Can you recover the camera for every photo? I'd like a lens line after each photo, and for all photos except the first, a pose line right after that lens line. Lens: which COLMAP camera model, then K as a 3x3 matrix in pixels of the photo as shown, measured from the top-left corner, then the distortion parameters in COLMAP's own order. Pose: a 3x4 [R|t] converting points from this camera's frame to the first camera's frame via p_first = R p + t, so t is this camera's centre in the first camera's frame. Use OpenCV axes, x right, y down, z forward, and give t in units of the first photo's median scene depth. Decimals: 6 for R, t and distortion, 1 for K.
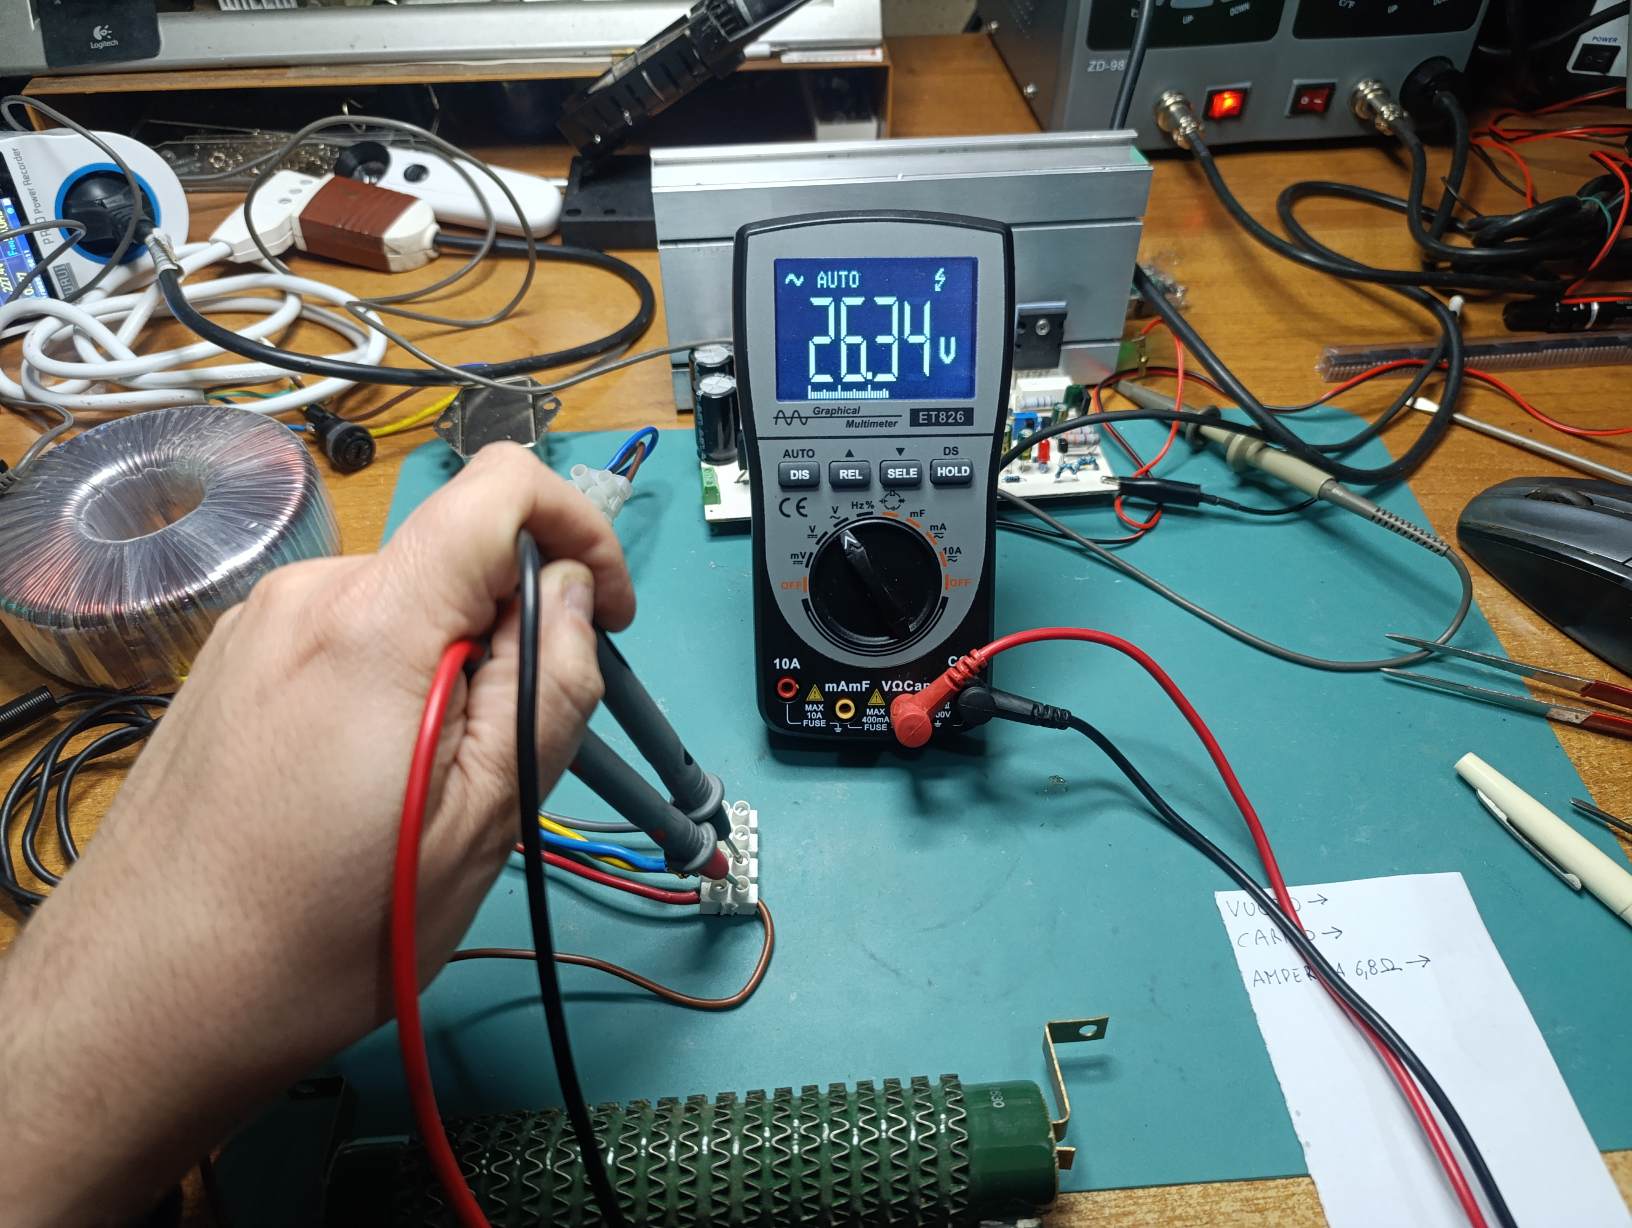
lens RADIAL K [[1132.0, 0, 816.0], [0, 1132.0, 614.0], [0, 0, 1]] dist [0.005896, -0.027624]
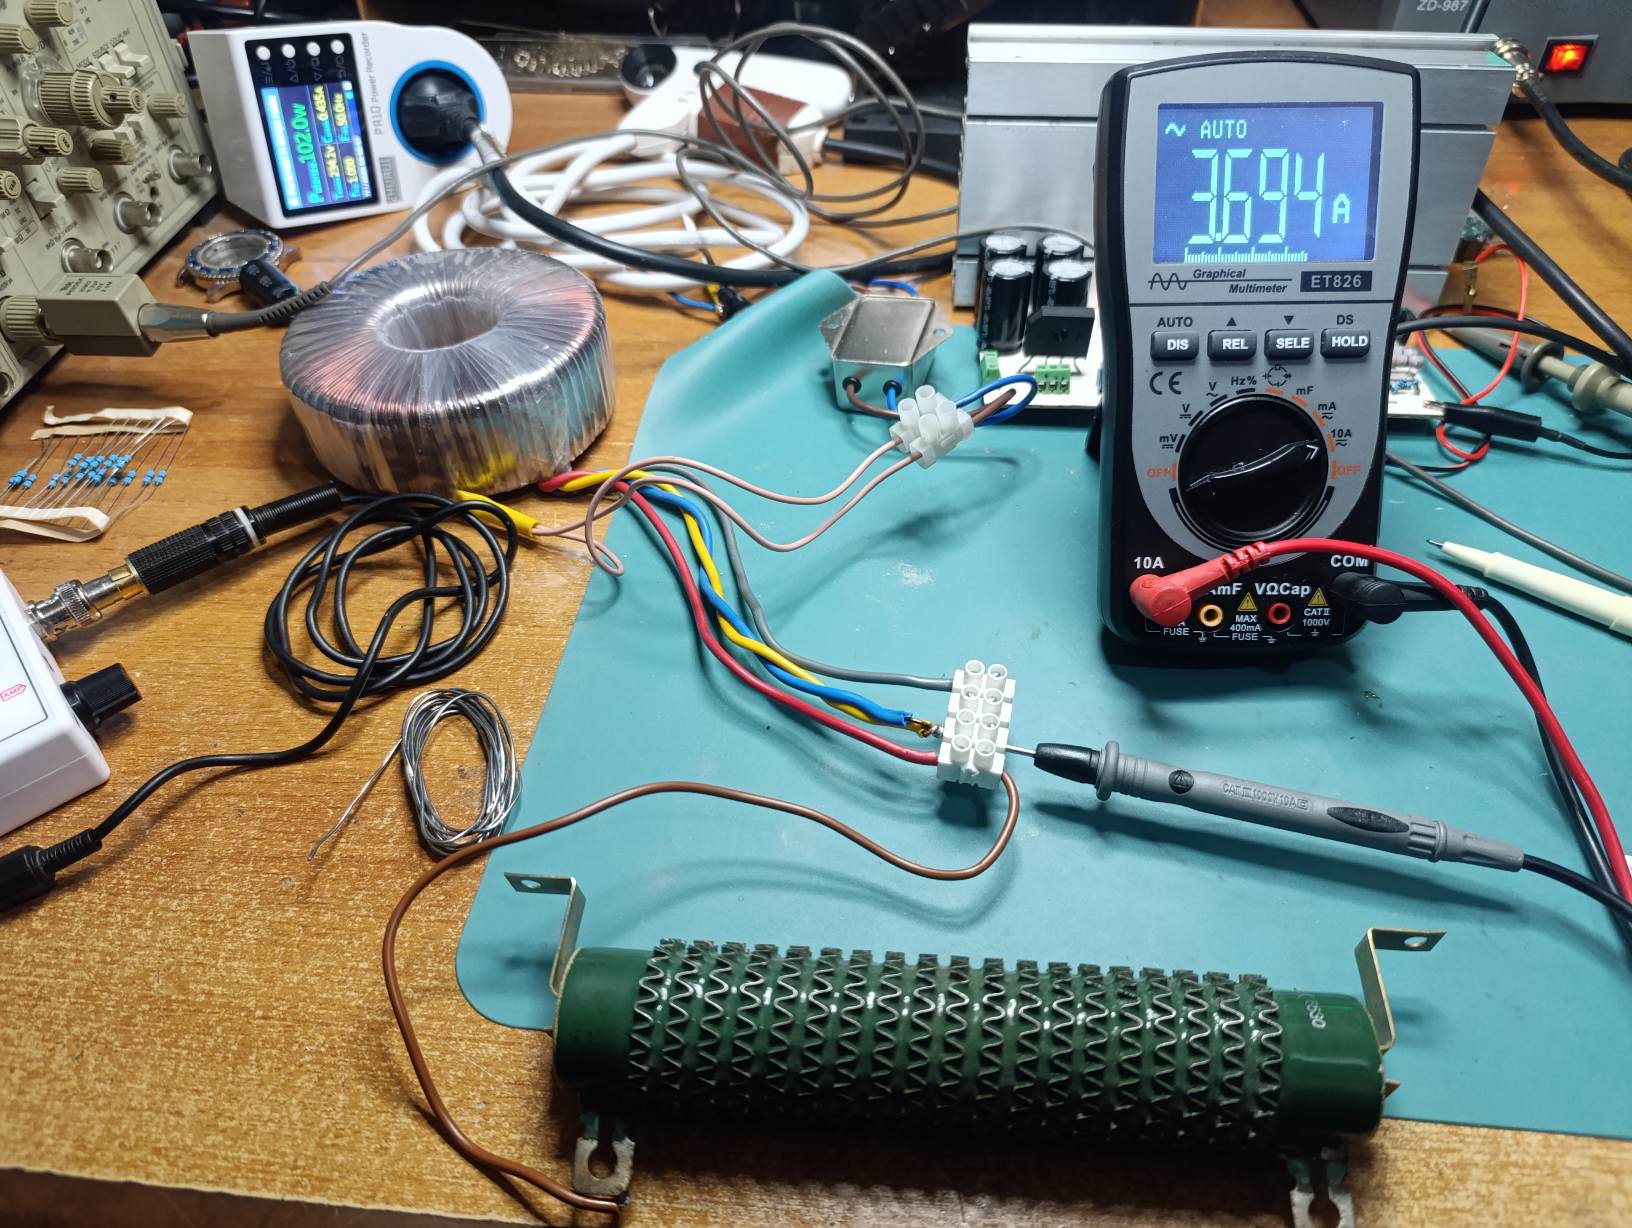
lens RADIAL K [[1132.0, 0, 816.0], [0, 1132.0, 614.0], [0, 0, 1]] dist [0.005896, -0.027624]
pose [[0.983731, 0.114760, -0.138216, -0.097988], [-0.119191, 0.992577, -0.024191, 0.153096], [0.134413, 0.040272, 0.990107, 0.050984]]
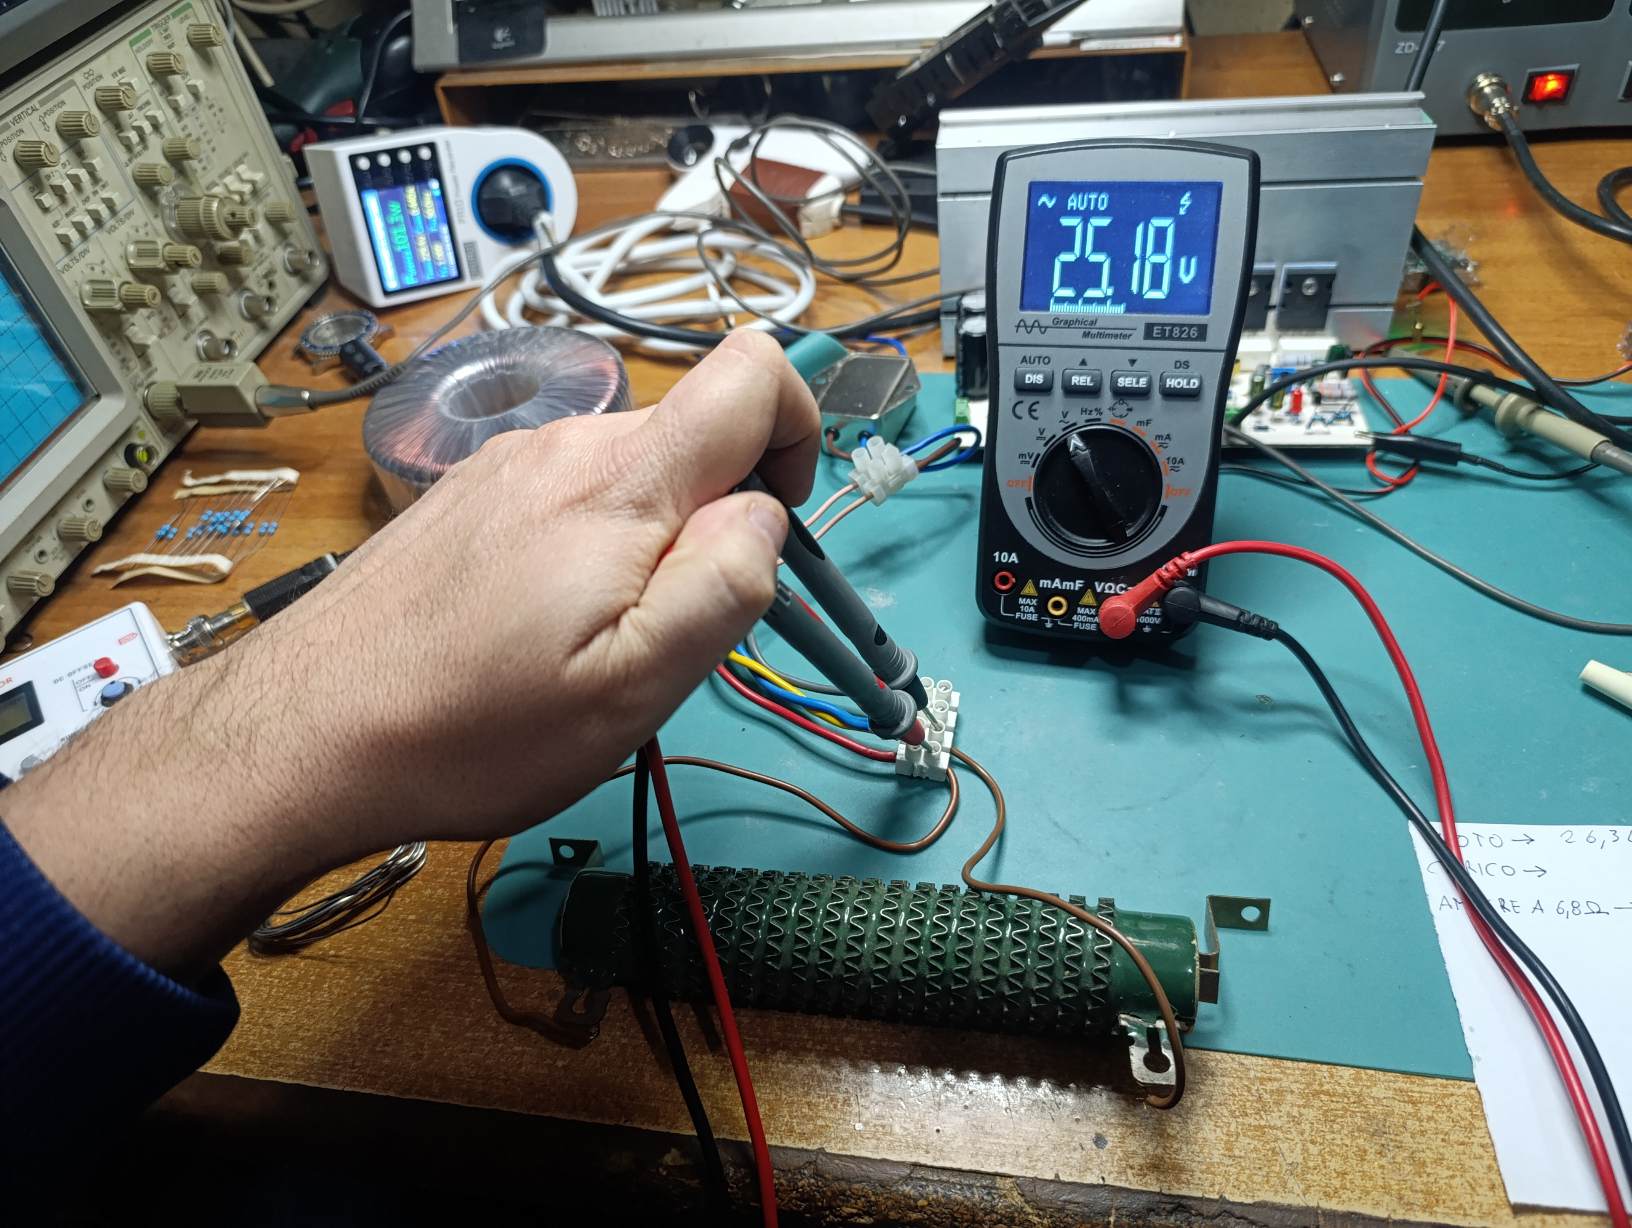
lens RADIAL K [[1132.0, 0, 816.0], [0, 1132.0, 614.0], [0, 0, 1]] dist [0.005896, -0.027624]
pose [[0.964518, 0.097627, -0.245302, 0.064658], [-0.106301, 0.994083, -0.022339, 0.133330], [0.241670, 0.047622, 0.969189, -0.088651]]
